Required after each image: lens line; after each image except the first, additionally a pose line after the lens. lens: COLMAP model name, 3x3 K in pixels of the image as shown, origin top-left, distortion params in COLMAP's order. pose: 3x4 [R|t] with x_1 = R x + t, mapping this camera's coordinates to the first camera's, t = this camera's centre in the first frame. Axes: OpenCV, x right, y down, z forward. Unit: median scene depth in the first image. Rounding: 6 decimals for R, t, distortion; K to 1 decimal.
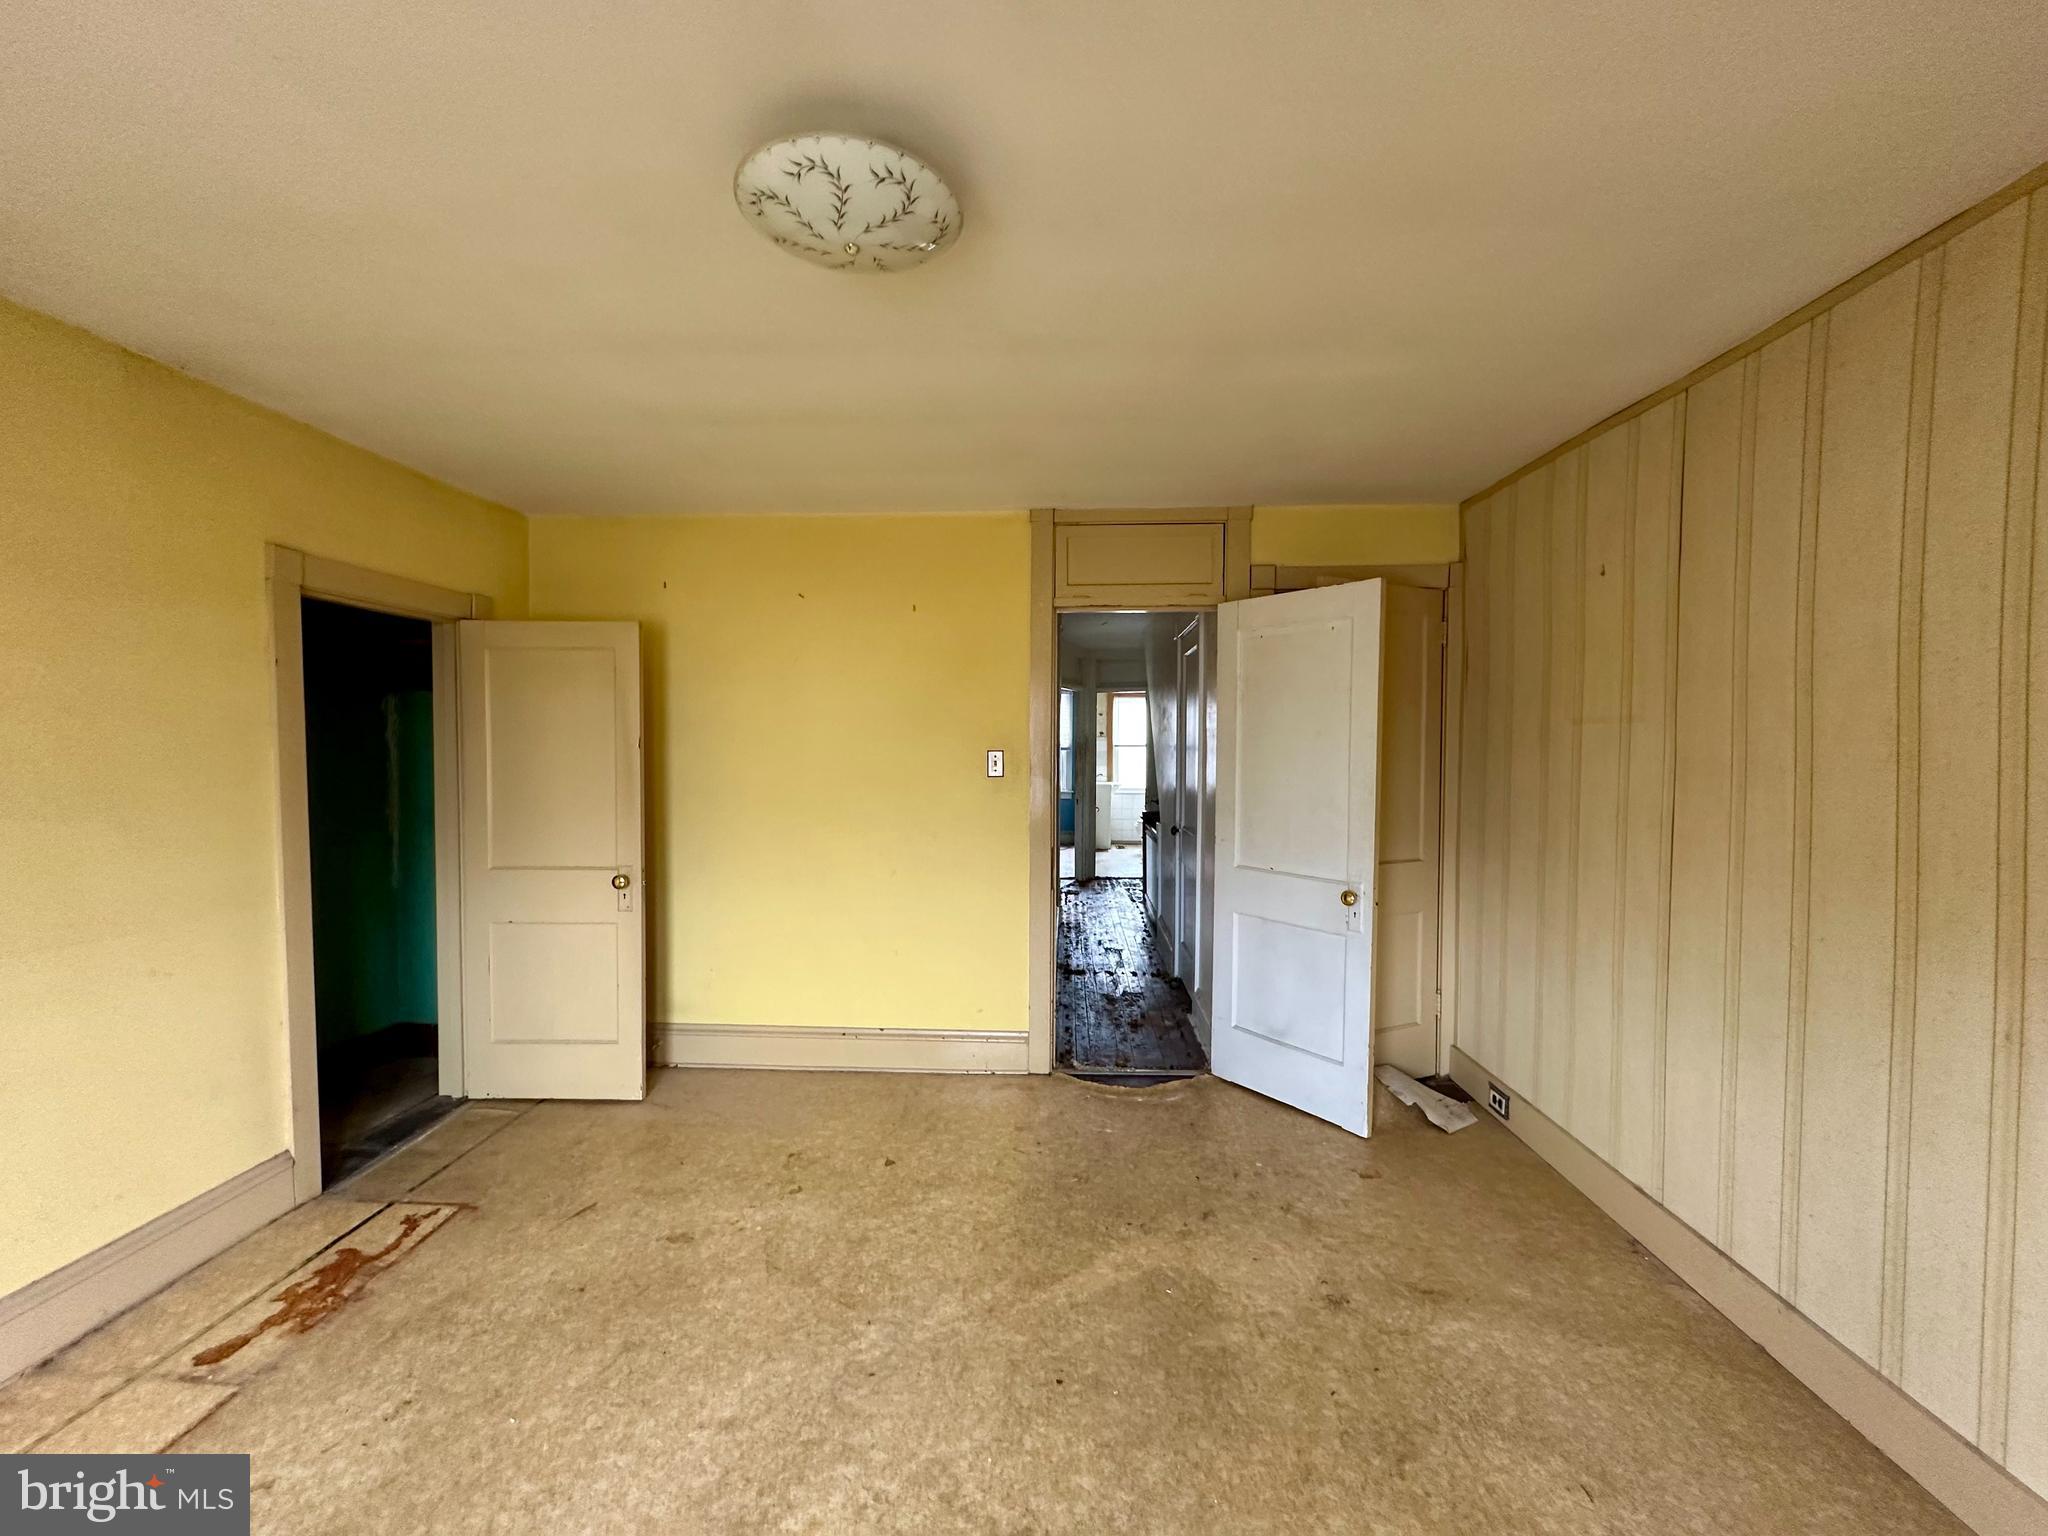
lens RADIAL K [[820.7, 0, 1020.7], [0, 820.7, 766.2], [0, 0, 1]] dist [-0.000233, -0.000129]
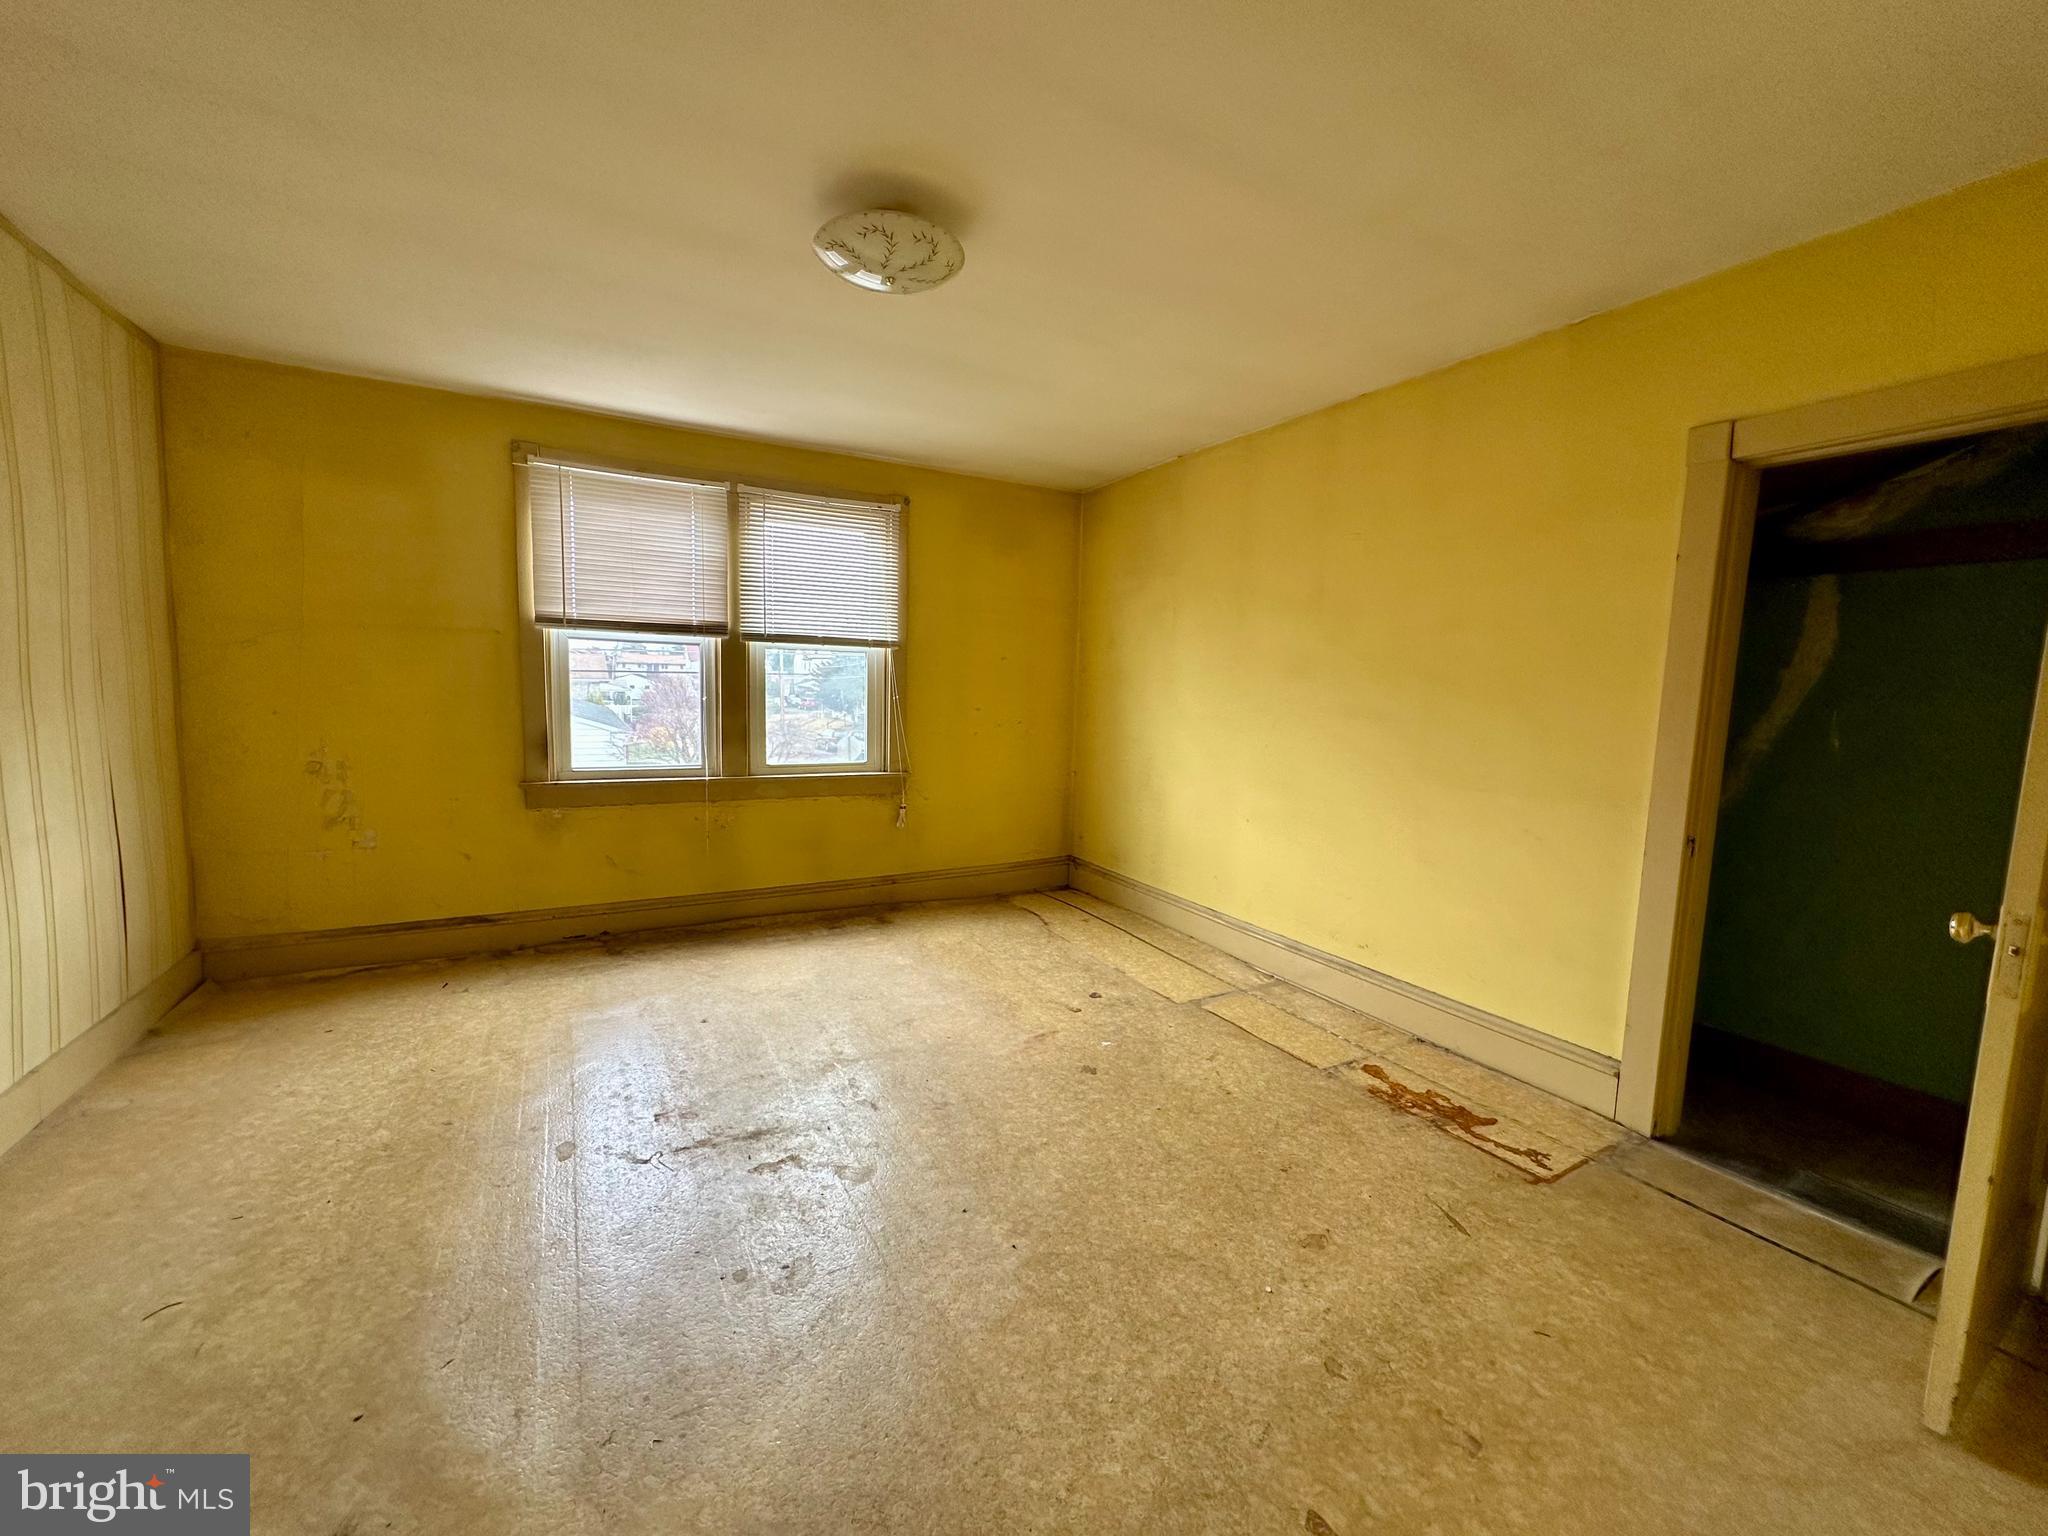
lens RADIAL K [[820.7, 0, 1020.7], [0, 820.7, 766.2], [0, 0, 1]] dist [-0.000233, -0.000129]
pose [[-0.846773, 0.024118, -0.531407, 0.251207], [-0.047689, 0.991507, 0.120991, 0.035273], [0.529812, 0.127794, -0.838432, 1.526597]]
